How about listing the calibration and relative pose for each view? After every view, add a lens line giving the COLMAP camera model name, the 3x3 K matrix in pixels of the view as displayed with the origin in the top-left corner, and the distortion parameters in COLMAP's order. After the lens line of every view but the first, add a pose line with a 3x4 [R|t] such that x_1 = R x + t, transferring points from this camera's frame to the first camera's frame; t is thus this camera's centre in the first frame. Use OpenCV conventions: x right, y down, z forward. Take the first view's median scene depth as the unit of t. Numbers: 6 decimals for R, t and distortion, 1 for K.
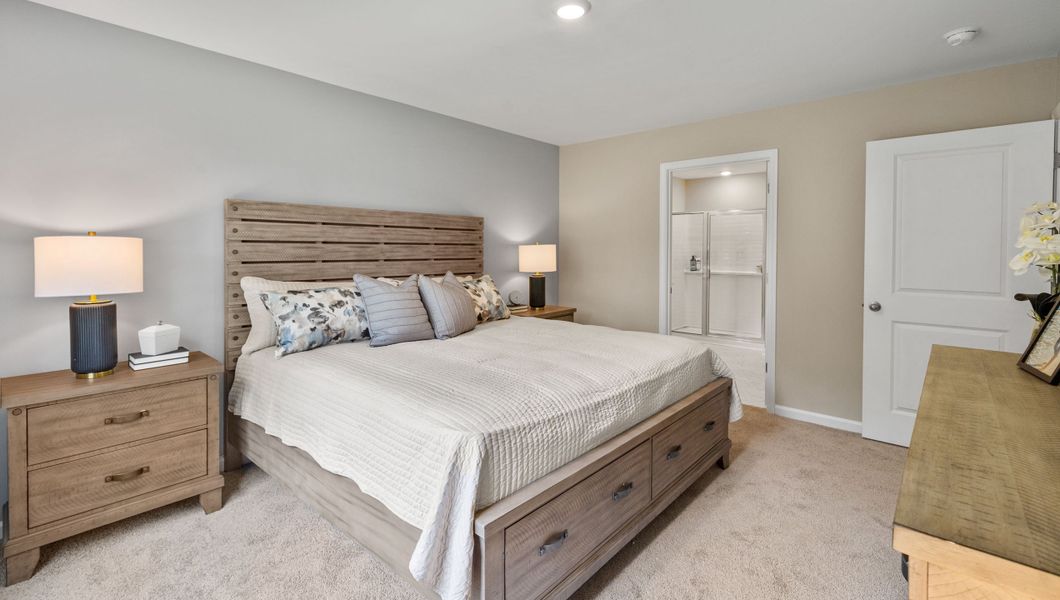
lens RADIAL K [[466.9, 0, 527.4], [0, 466.9, 294.3], [0, 0, 1]] dist [0.006344, -0.002482]
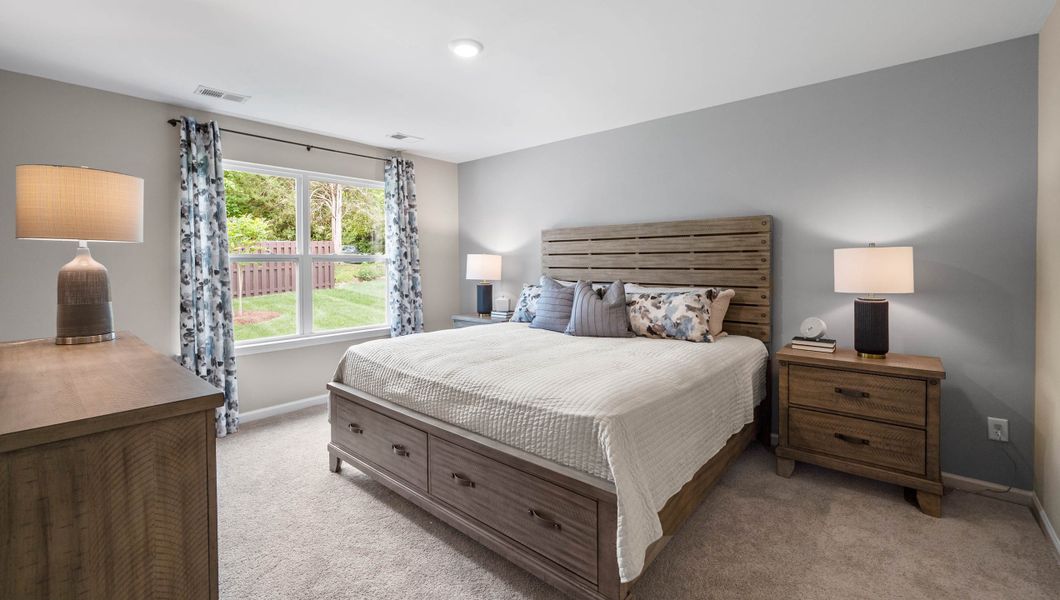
lens RADIAL K [[455.5, 0, 525.4], [0, 455.5, 295.7], [0, 0, 1]] dist [0.006774, -0.000699]
pose [[-0.000582, 0.074603, -0.997213, 0.792223], [-0.089477, 0.993210, 0.074355, -0.064371], [0.995989, 0.089271, 0.006098, 0.732146]]
